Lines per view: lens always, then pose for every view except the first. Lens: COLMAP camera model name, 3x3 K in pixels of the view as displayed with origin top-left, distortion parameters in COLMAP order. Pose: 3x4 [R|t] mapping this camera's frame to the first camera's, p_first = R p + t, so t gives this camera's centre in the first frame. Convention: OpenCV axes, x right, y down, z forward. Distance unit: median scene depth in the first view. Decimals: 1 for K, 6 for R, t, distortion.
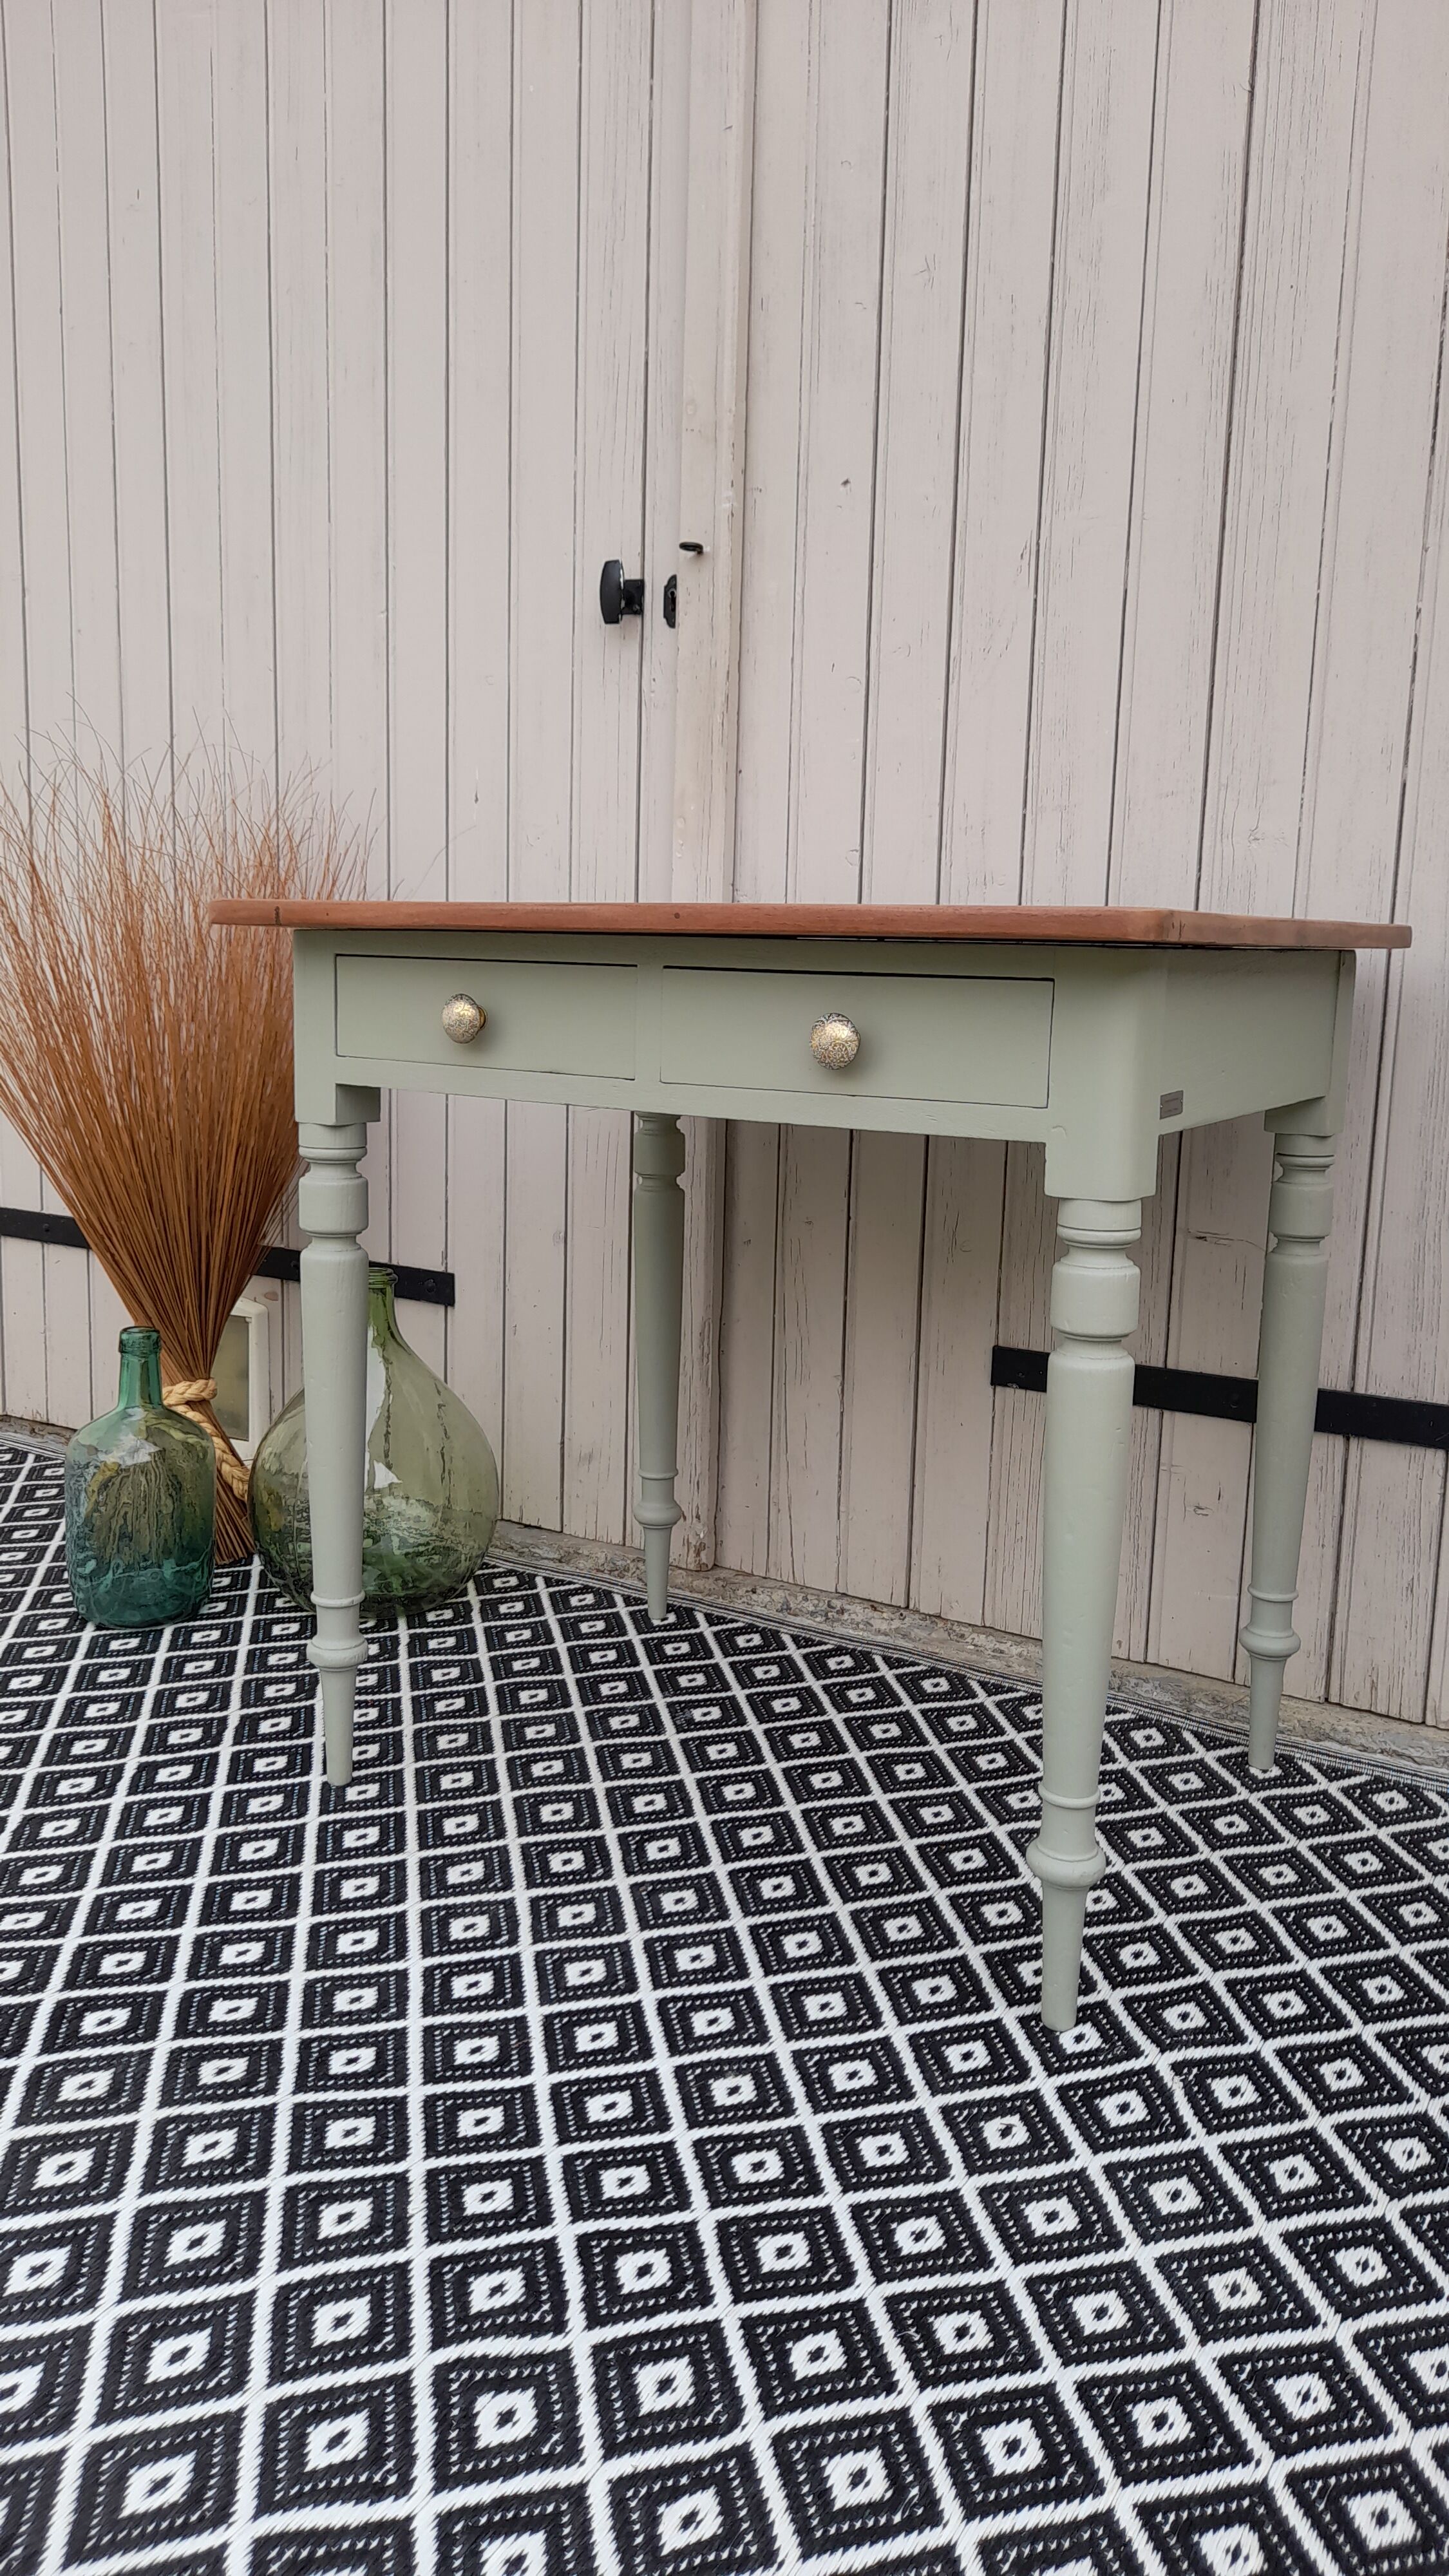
lens RADIAL K [[1881.5, 0, 712.6], [0, 1881.5, 1279.2], [0, 0, 1]] dist [0.043566, -0.057169]
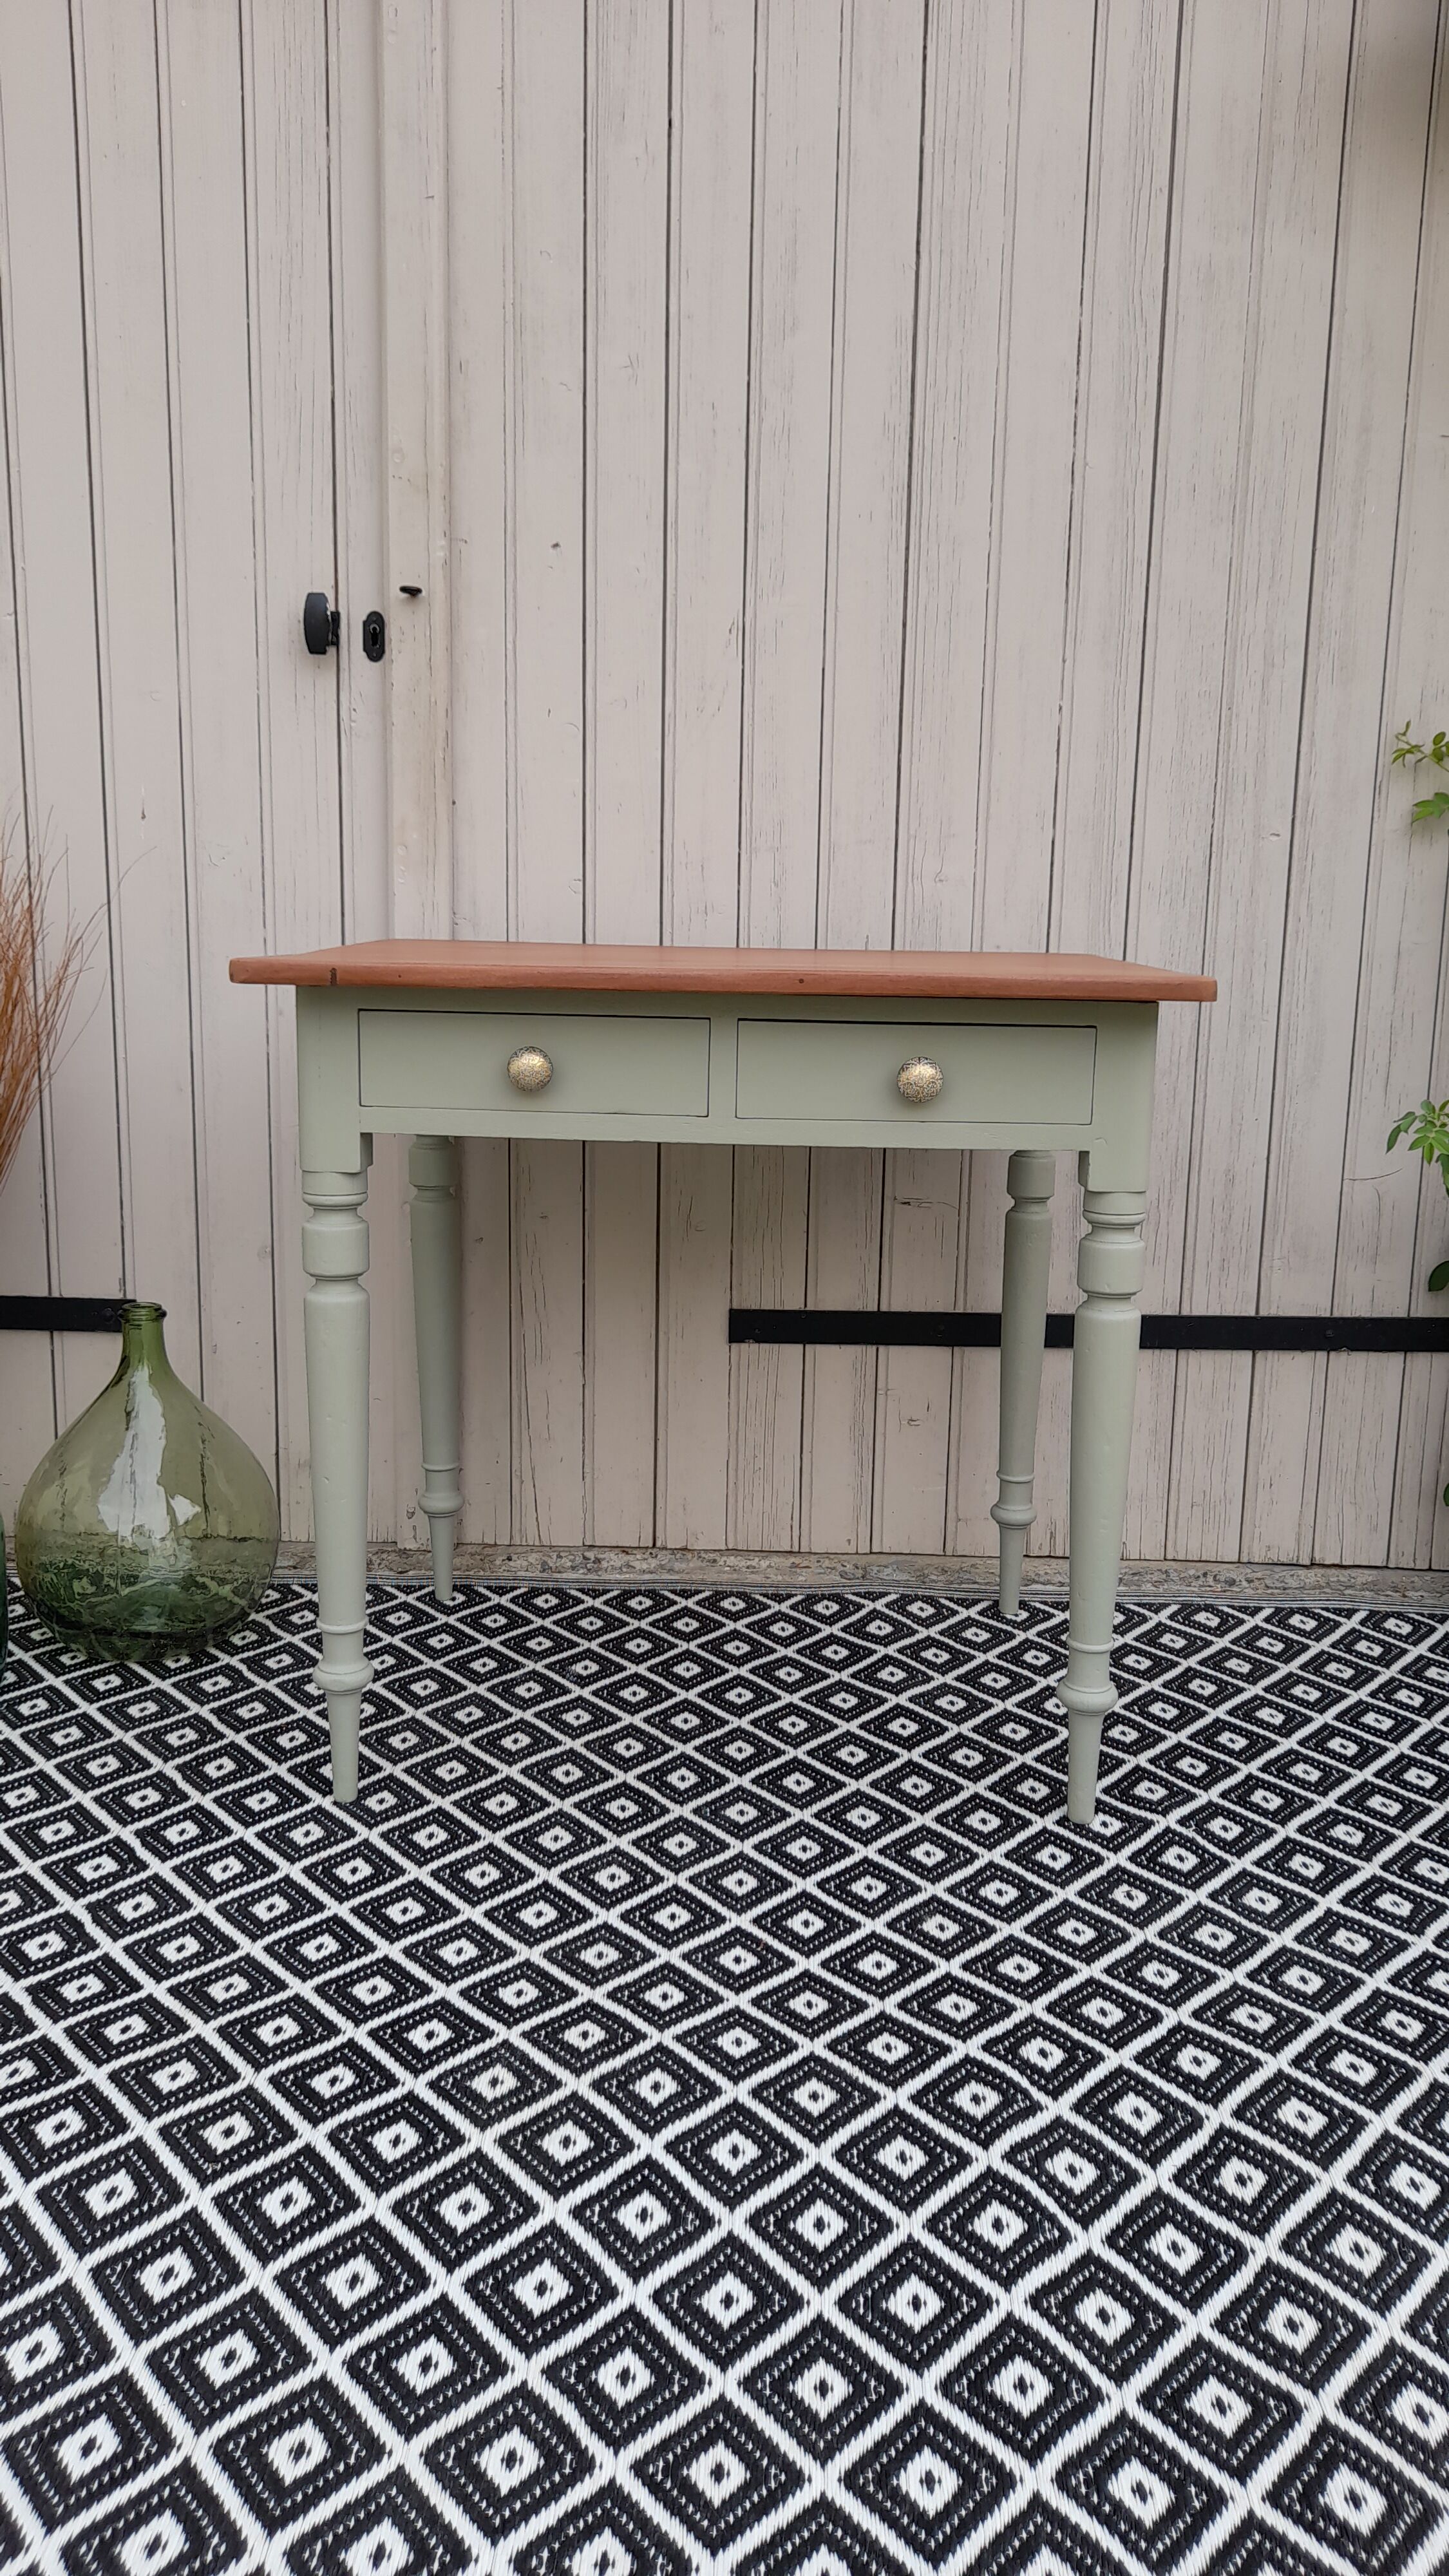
lens RADIAL K [[1881.5, 0, 712.6], [0, 1881.5, 1279.2], [0, 0, 1]] dist [0.043566, -0.057169]
pose [[0.859281, -0.106457, 0.500303, -0.487695], [0.089903, 0.994309, 0.057163, -0.056185], [-0.503541, -0.004140, 0.863961, 0.002161]]
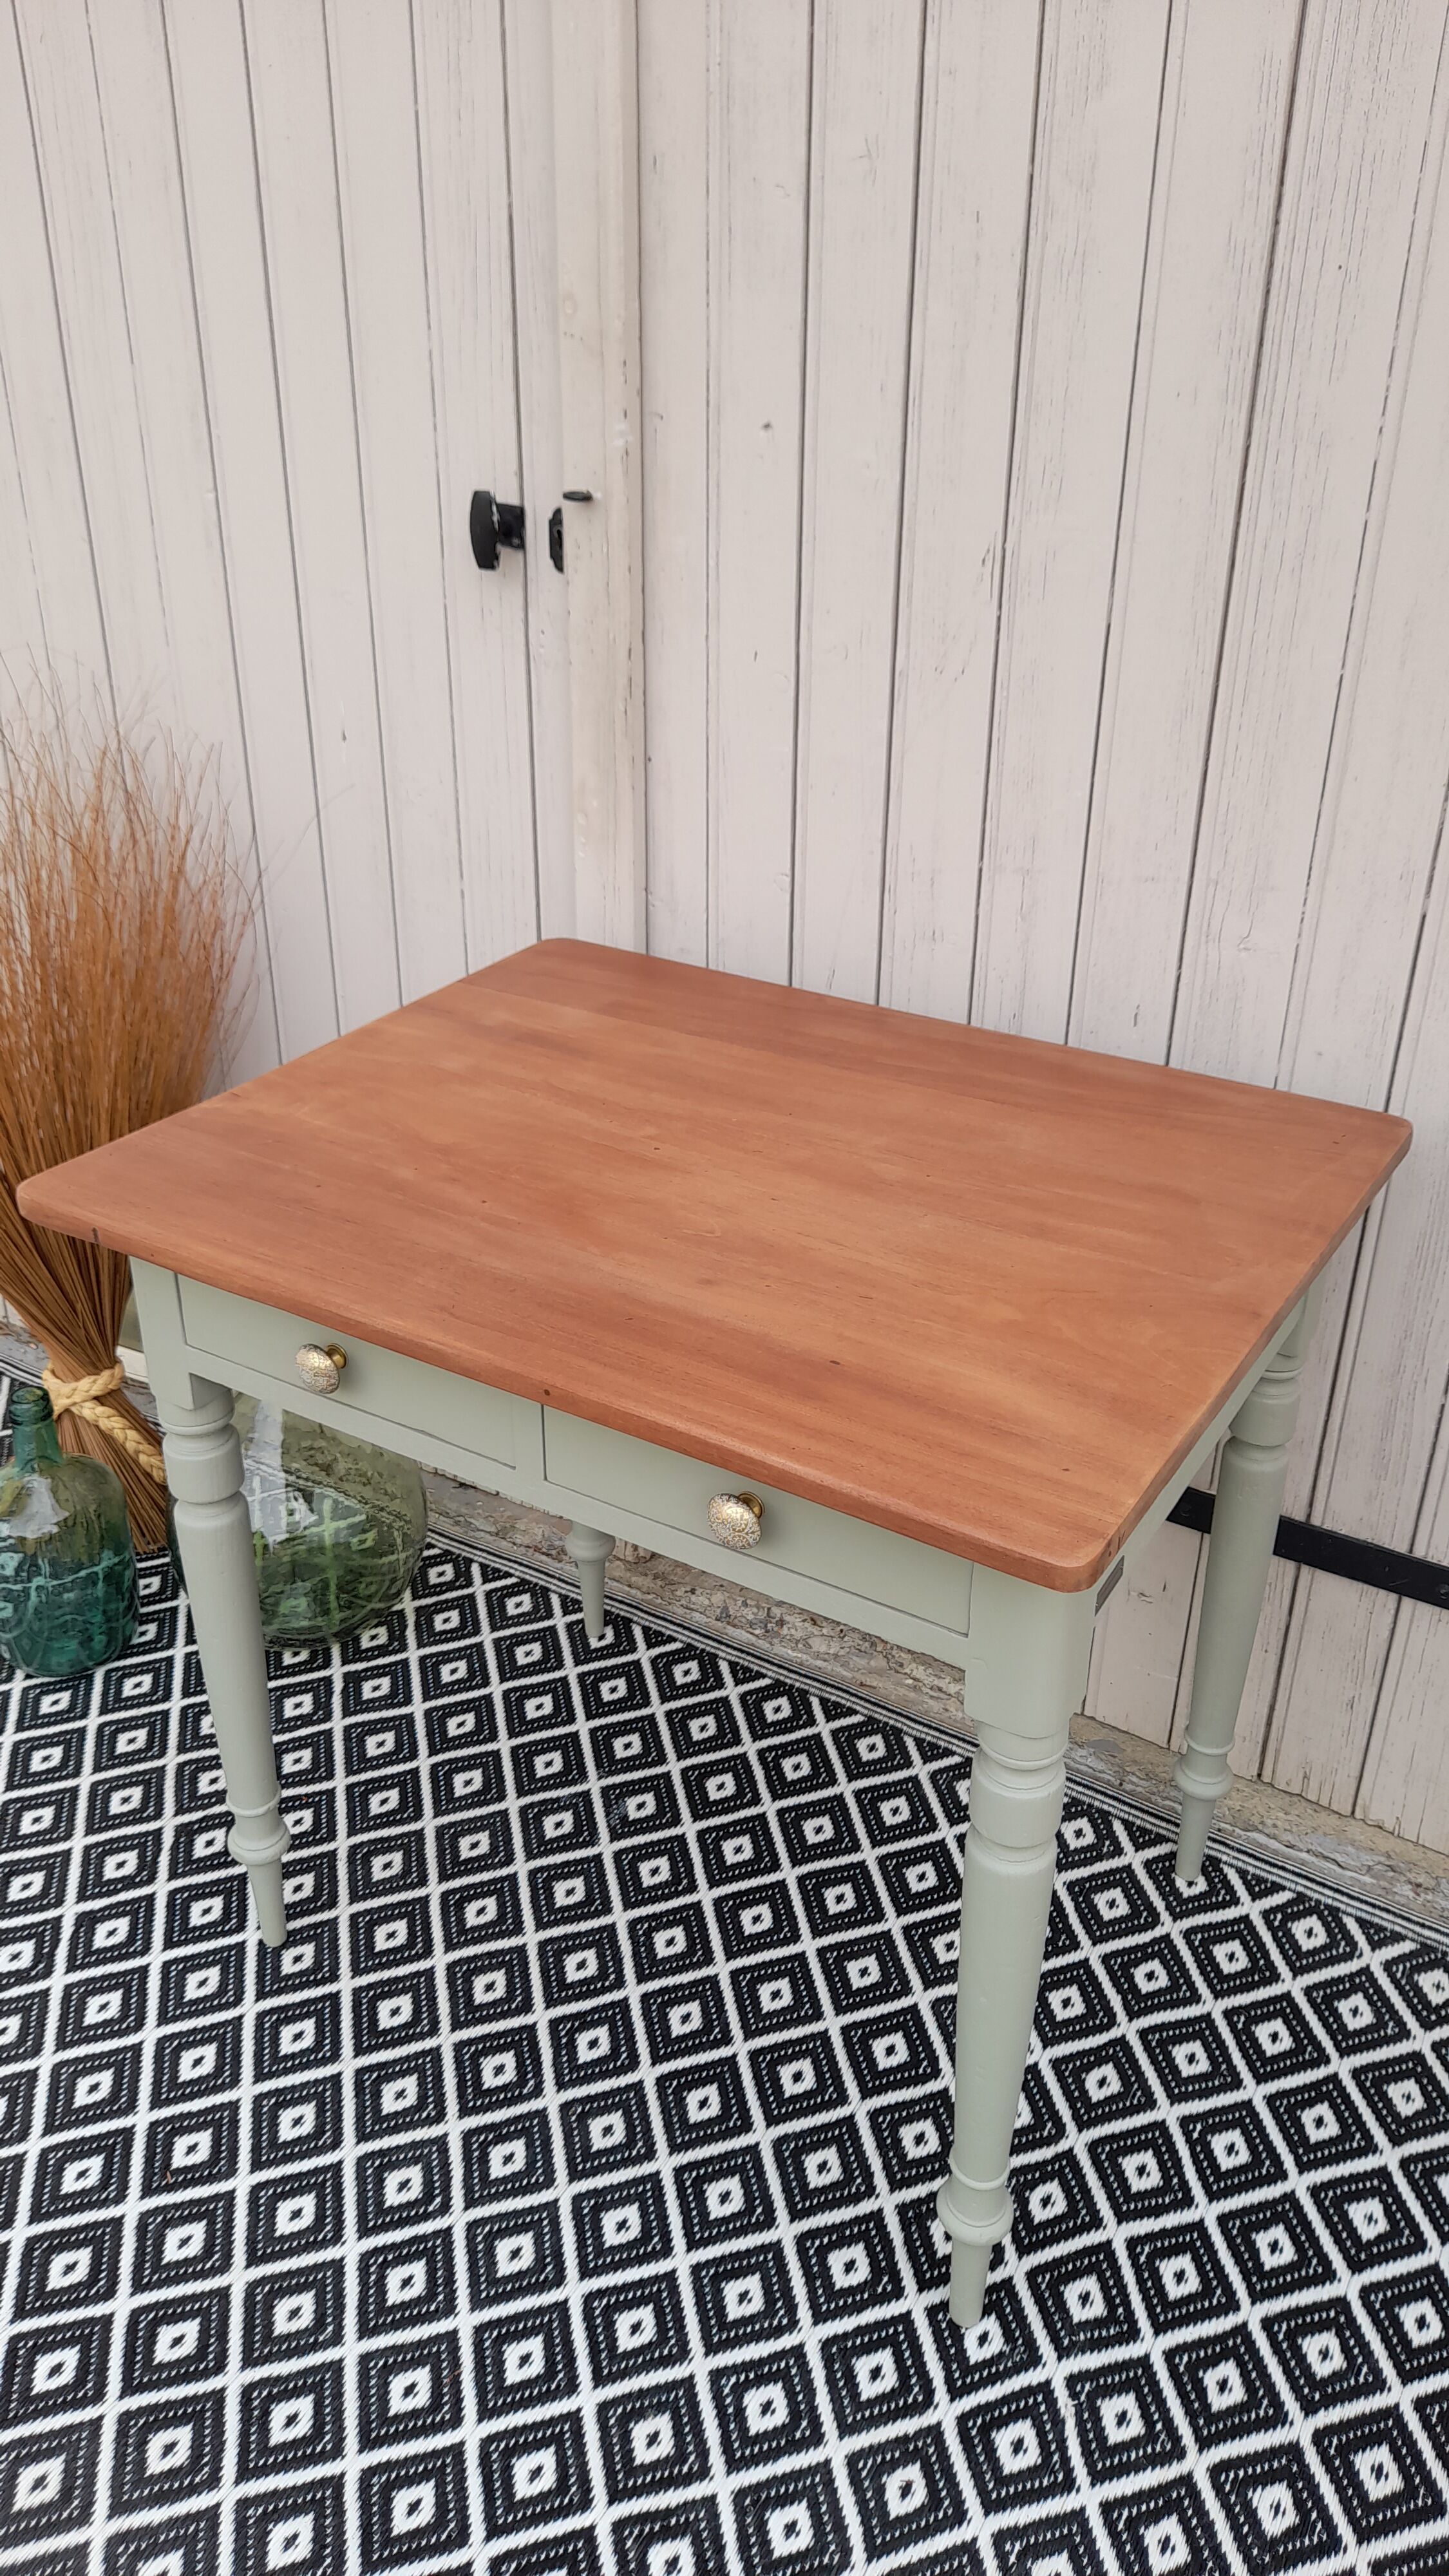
lens RADIAL K [[1890.4, 0, 714.1], [0, 1890.4, 1281.4], [0, 0, 1]] dist [0.046096, -0.068735]
pose [[0.999707, -0.023987, 0.003392, 0.040281], [0.021568, 0.945038, 0.326250, -0.374100], [-0.011032, -0.326081, 0.945278, 0.142067]]
